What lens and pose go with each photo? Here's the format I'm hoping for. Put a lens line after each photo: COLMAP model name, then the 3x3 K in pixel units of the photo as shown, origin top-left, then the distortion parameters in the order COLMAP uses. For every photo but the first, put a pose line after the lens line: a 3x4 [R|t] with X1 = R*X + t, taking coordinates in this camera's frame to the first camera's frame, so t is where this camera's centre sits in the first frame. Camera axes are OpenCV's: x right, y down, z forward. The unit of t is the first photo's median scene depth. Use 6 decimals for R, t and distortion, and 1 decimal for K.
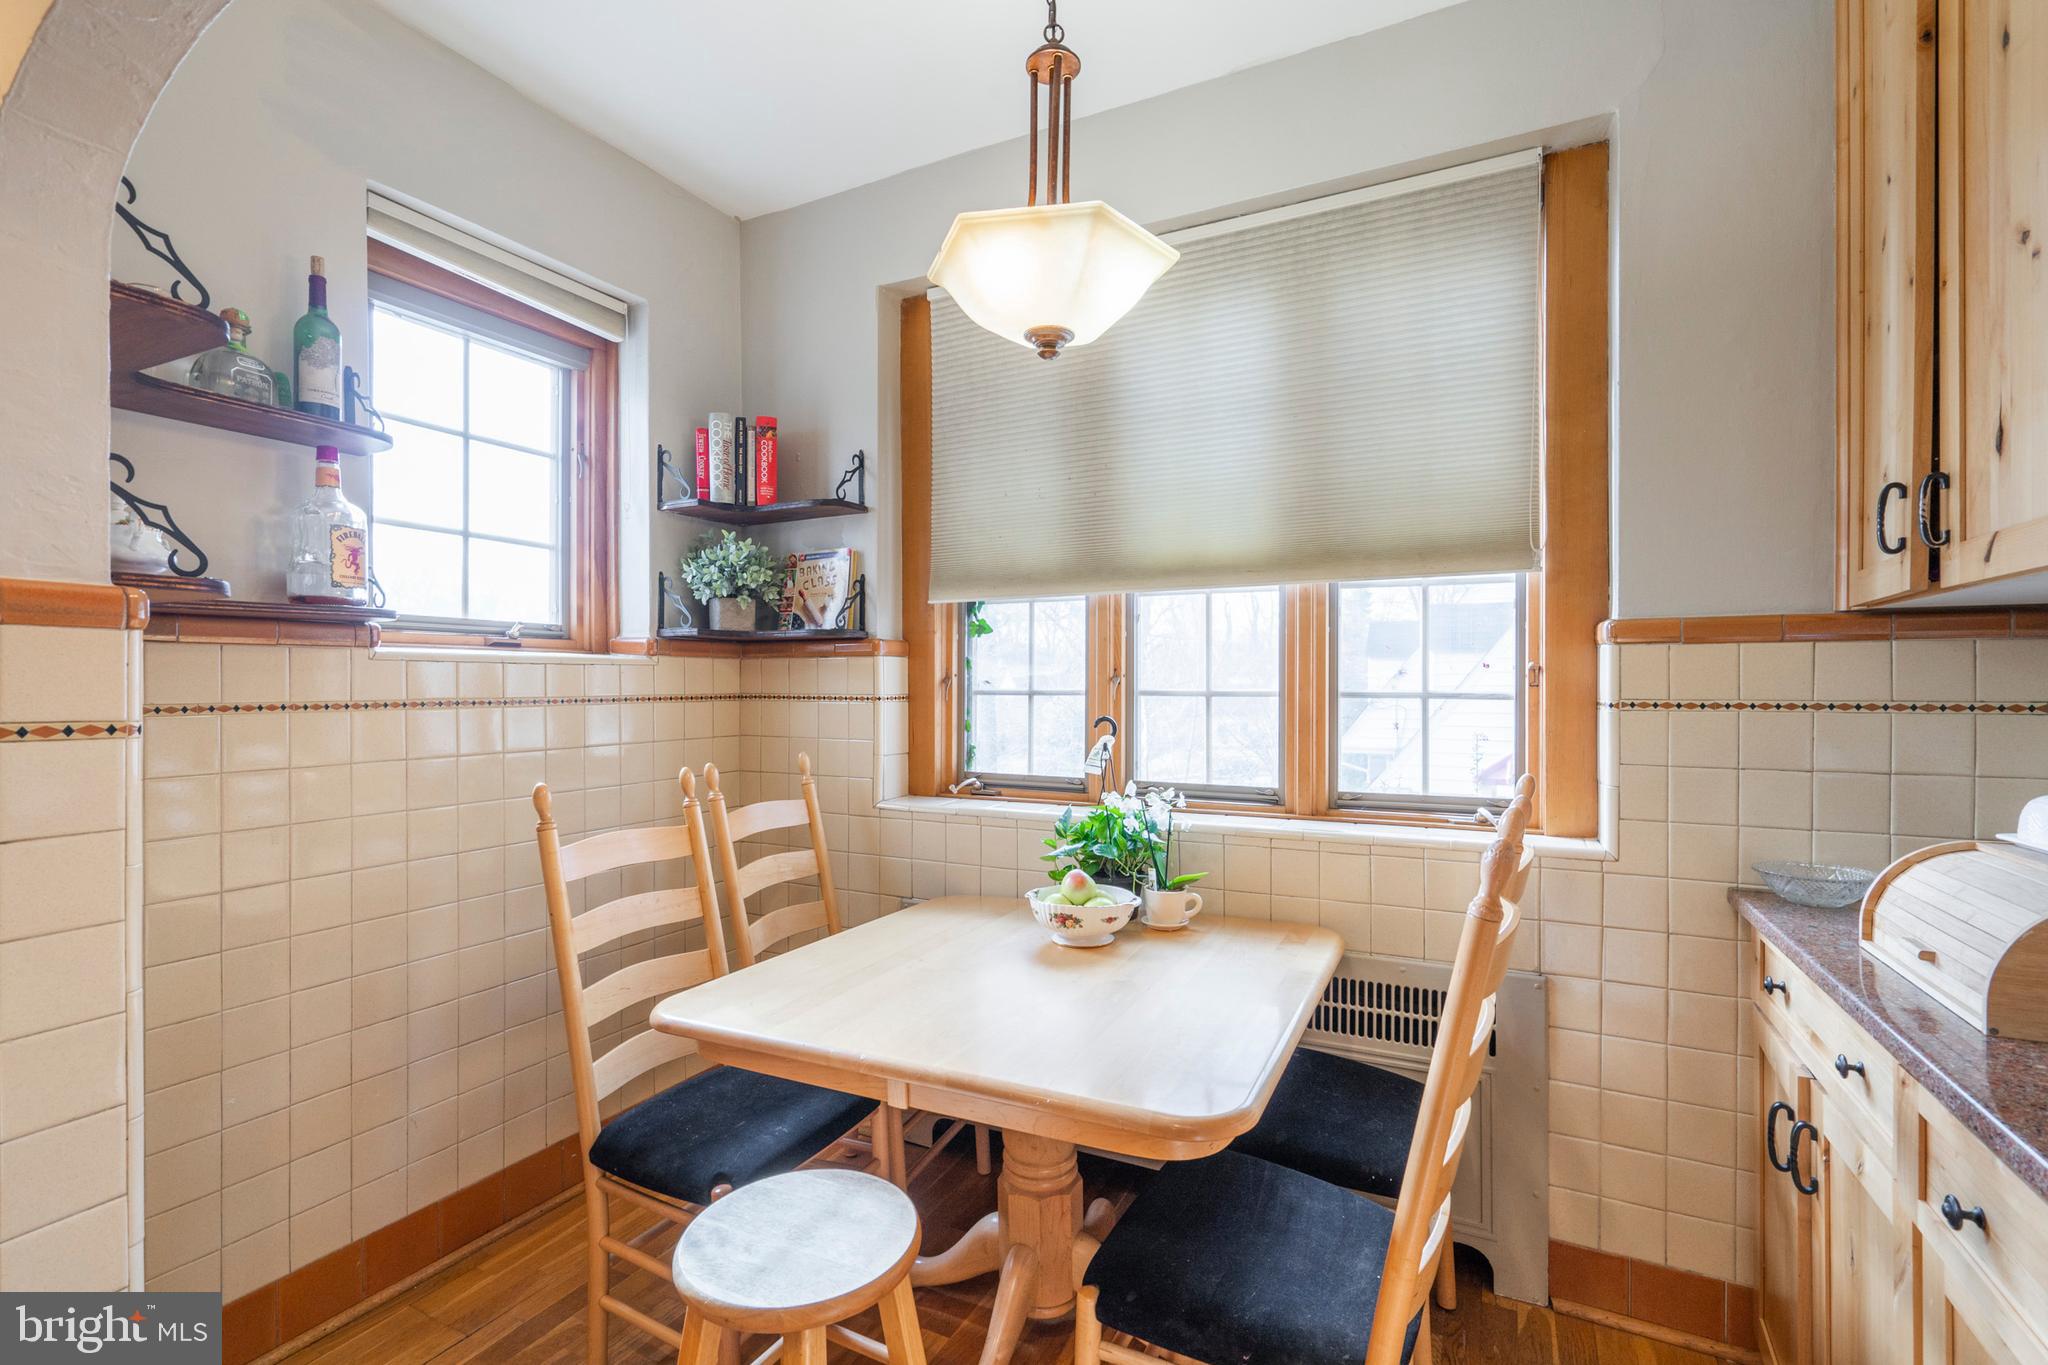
lens RADIAL K [[934.9, 0, 1018.6], [0, 934.9, 680.4], [0, 0, 1]] dist [-0.009881, 0.005194]
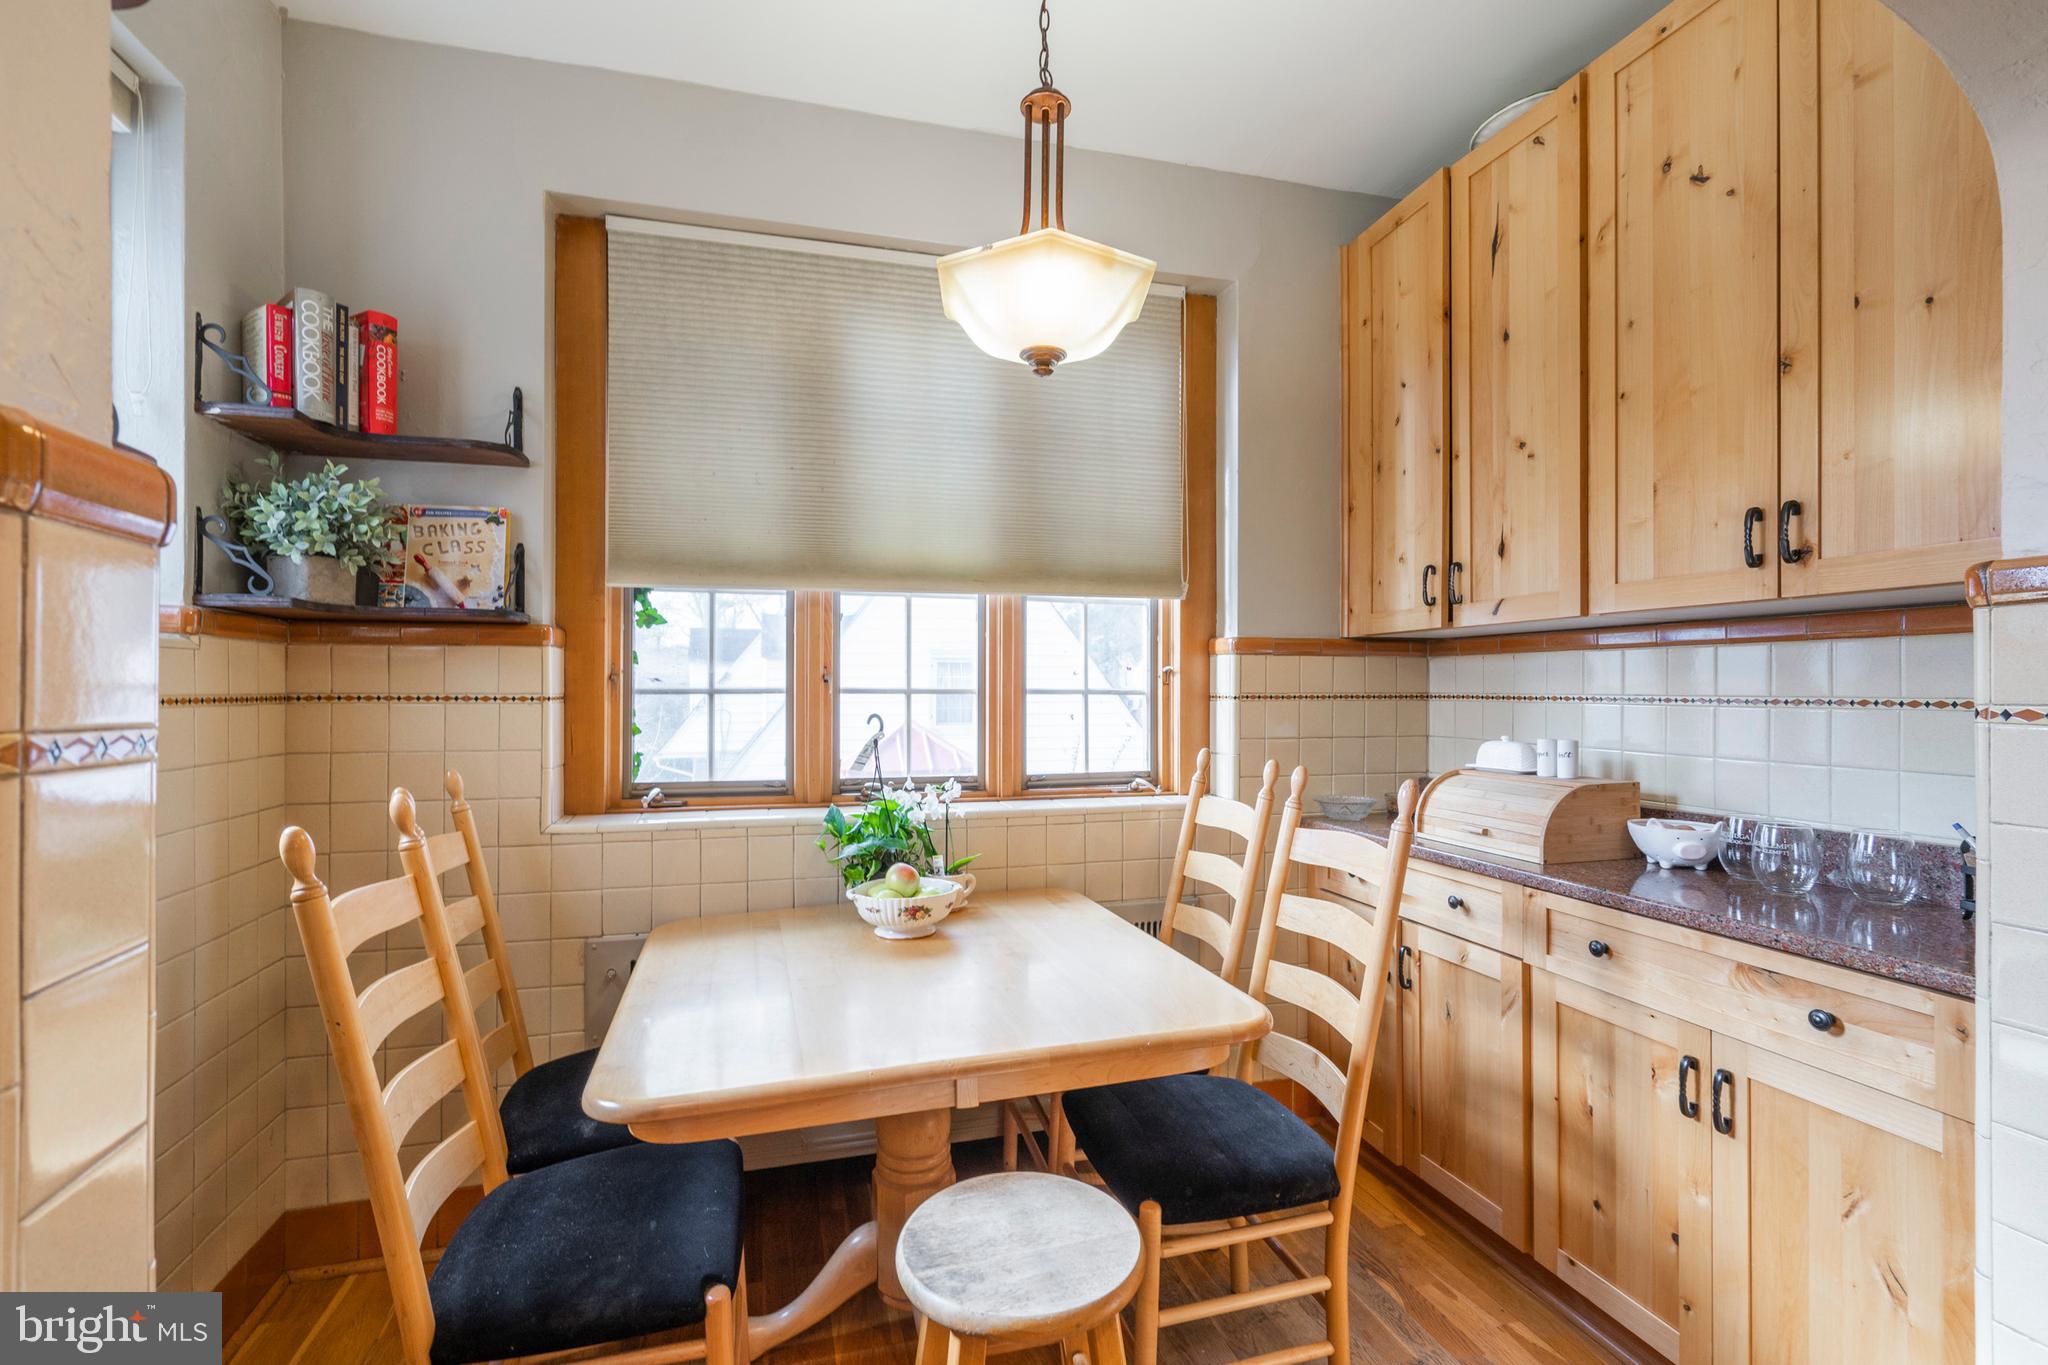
lens RADIAL K [[934.9, 0, 1018.6], [0, 934.9, 680.4], [0, 0, 1]] dist [-0.009881, 0.005194]
pose [[0.731911, 0.007064, 0.681363, -0.417746], [-0.002792, 0.999969, -0.007368, 0.008802], [-0.681394, 0.003491, 0.731908, 0.134286]]
